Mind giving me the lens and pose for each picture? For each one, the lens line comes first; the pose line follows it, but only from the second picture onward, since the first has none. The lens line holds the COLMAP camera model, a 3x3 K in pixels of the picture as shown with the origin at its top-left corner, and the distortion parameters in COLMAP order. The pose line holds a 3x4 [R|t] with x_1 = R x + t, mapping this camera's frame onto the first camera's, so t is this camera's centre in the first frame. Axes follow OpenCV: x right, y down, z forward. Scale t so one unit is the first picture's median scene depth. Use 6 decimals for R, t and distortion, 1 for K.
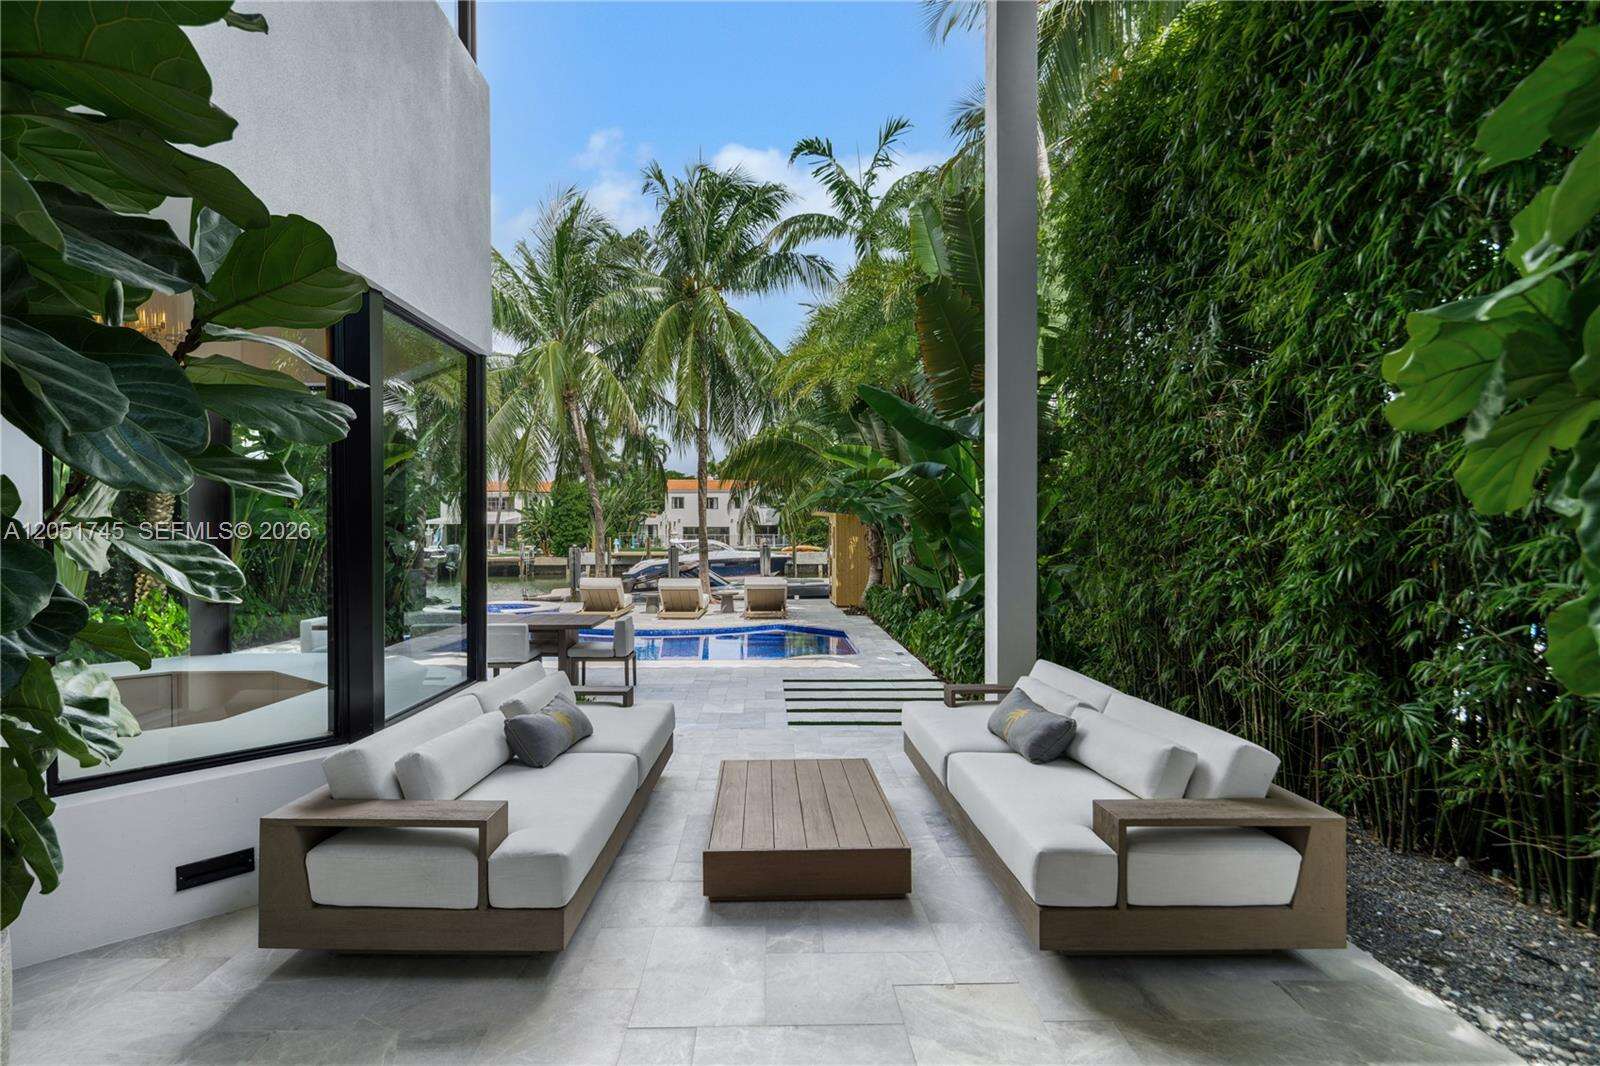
lens RADIAL K [[791.9, 0, 775.3], [0, 791.9, 546.7], [0, 0, 1]] dist [0.006013, -0.005230]
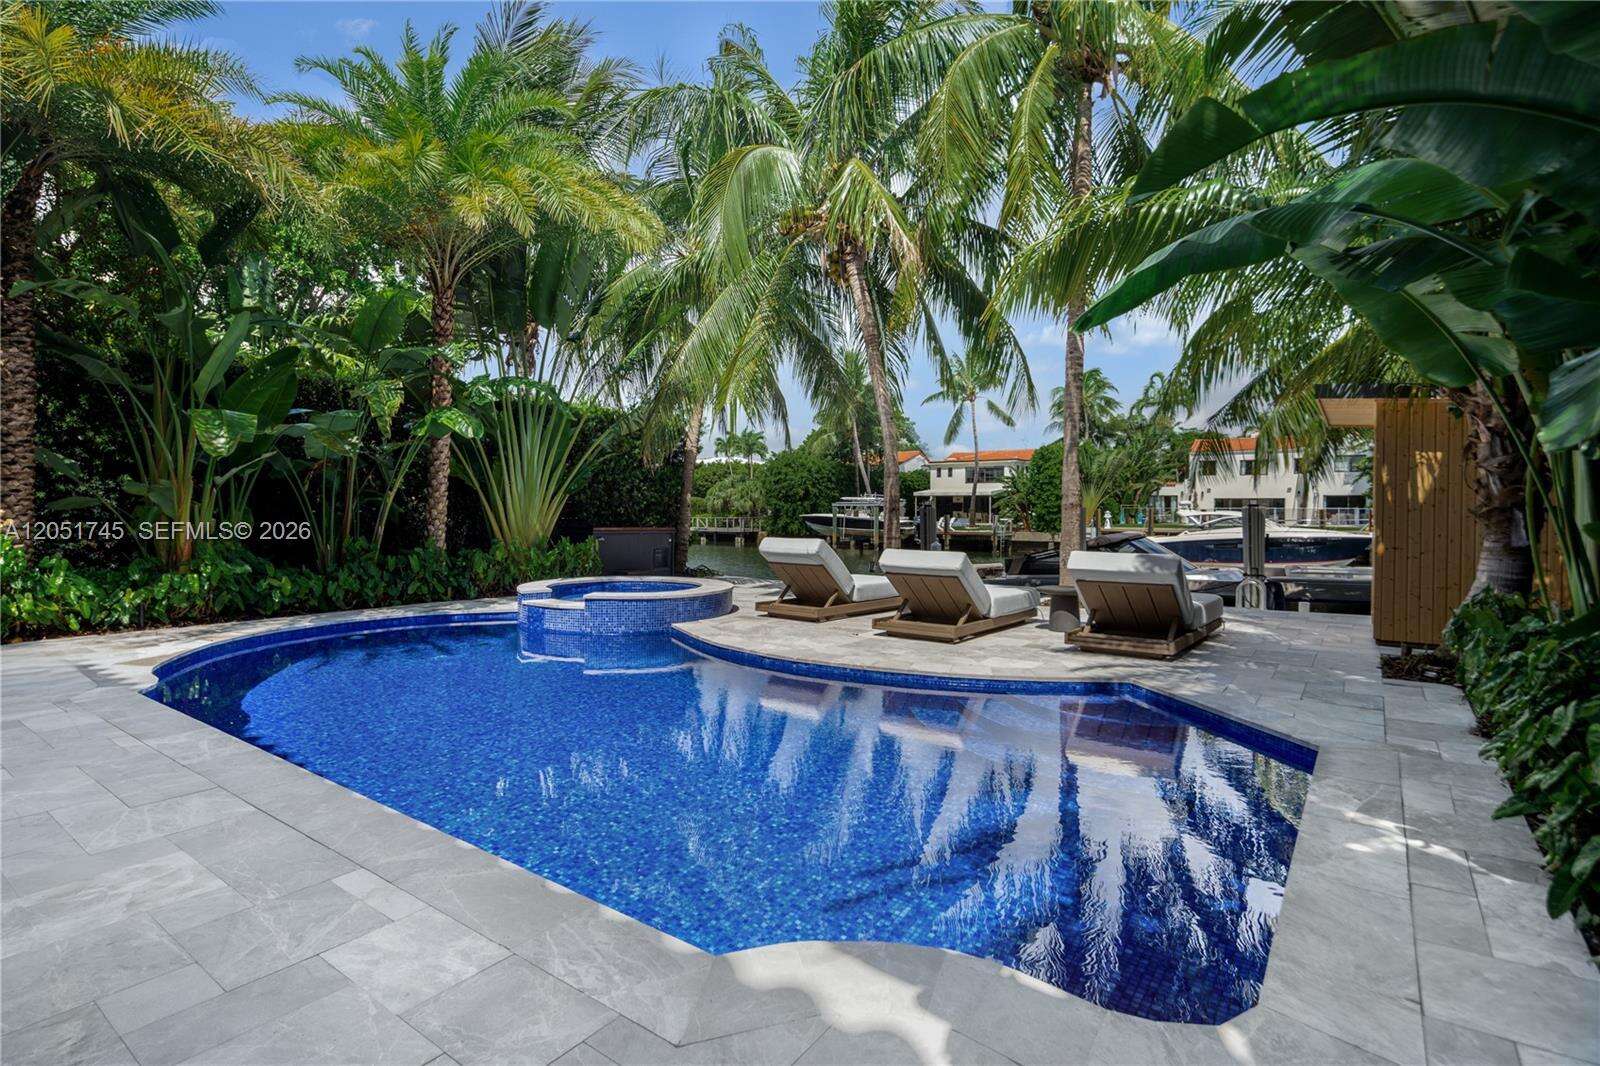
lens RADIAL K [[791.9, 0, 777.0], [0, 791.9, 502.2], [0, 0, 1]] dist [0.006013, -0.005230]
pose [[0.791350, -0.002045, -0.611361, 0.024122], [-0.016400, 0.999564, -0.024572, 0.006327], [0.611144, 0.029471, 0.790971, 0.150517]]
